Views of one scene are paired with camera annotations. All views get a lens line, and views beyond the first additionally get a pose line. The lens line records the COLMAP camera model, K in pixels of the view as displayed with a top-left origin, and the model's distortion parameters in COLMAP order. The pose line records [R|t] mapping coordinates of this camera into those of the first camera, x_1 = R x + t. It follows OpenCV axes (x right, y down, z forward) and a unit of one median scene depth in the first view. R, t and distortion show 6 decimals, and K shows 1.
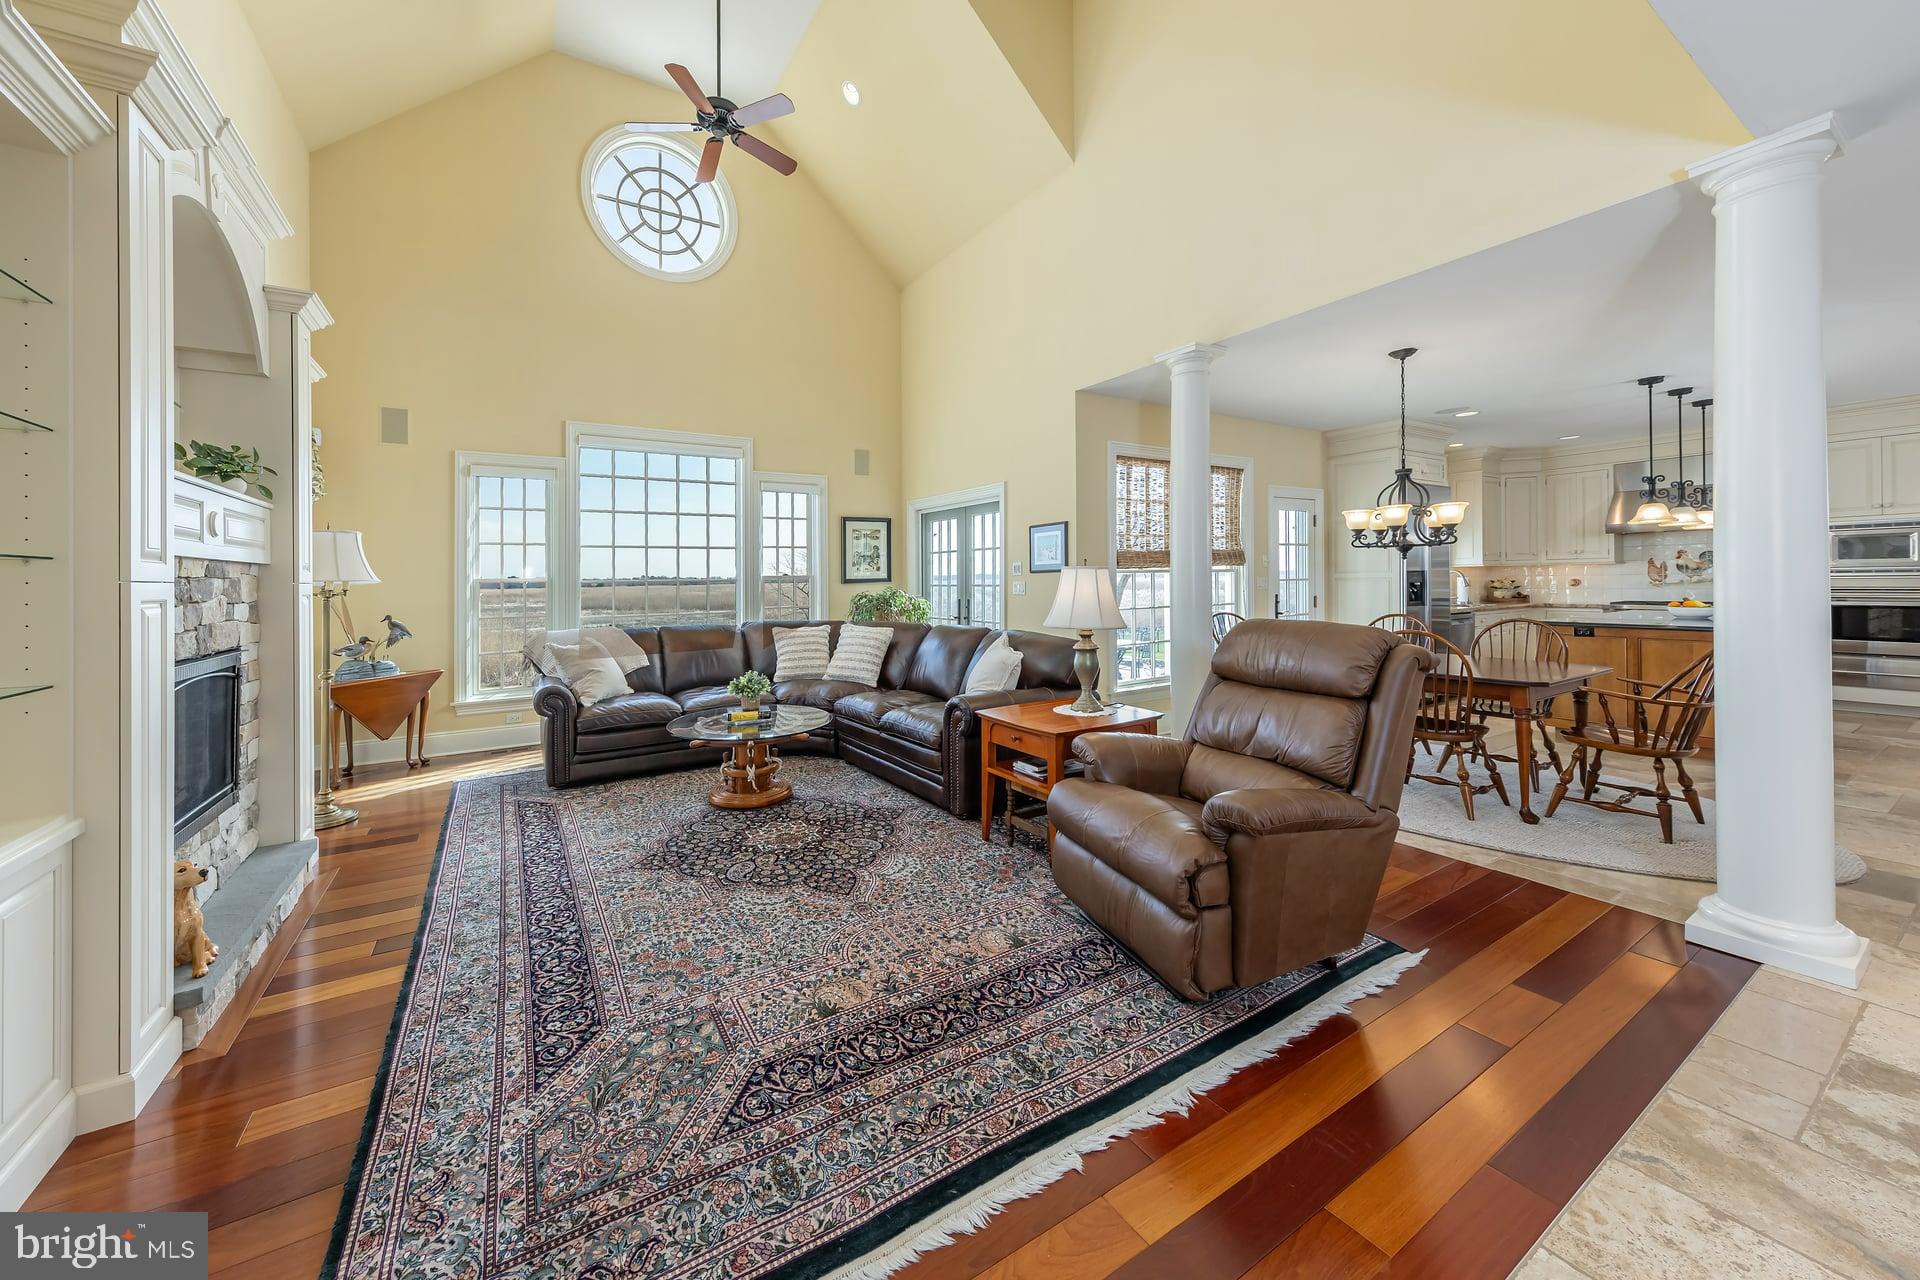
lens RADIAL K [[695.7, 0, 901.0], [0, 695.7, 580.3], [0, 0, 1]] dist [0.002984, 0.000079]
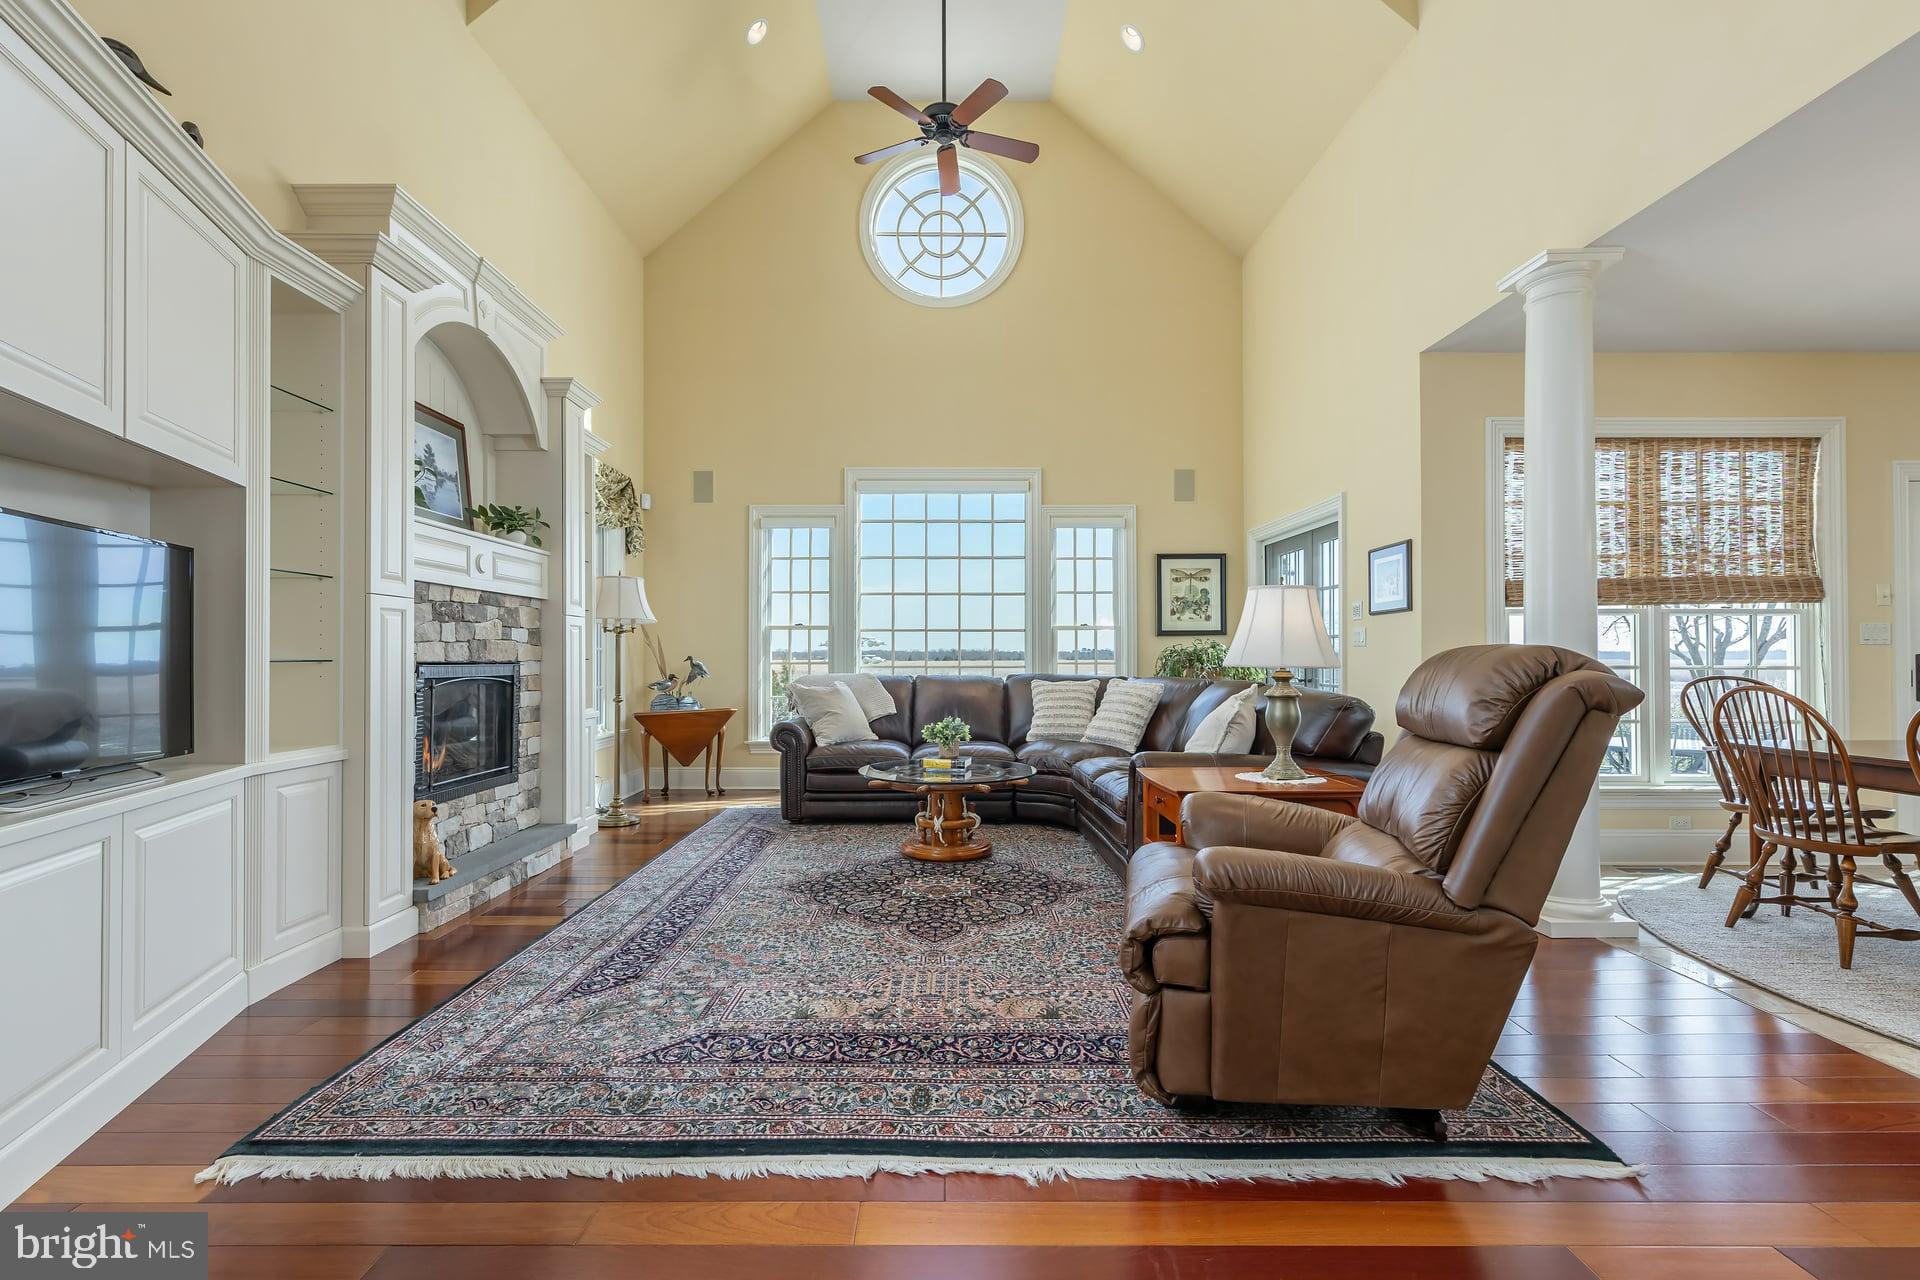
lens RADIAL K [[860.6, 0, 953.6], [0, 860.6, 653.7], [0, 0, 1]] dist [0.004014, 0.000665]
pose [[0.867073, 0.008754, -0.498104, 0.408660], [-0.010525, 0.999944, -0.000748, 0.055309], [0.498069, 0.005891, 0.867117, 0.015177]]
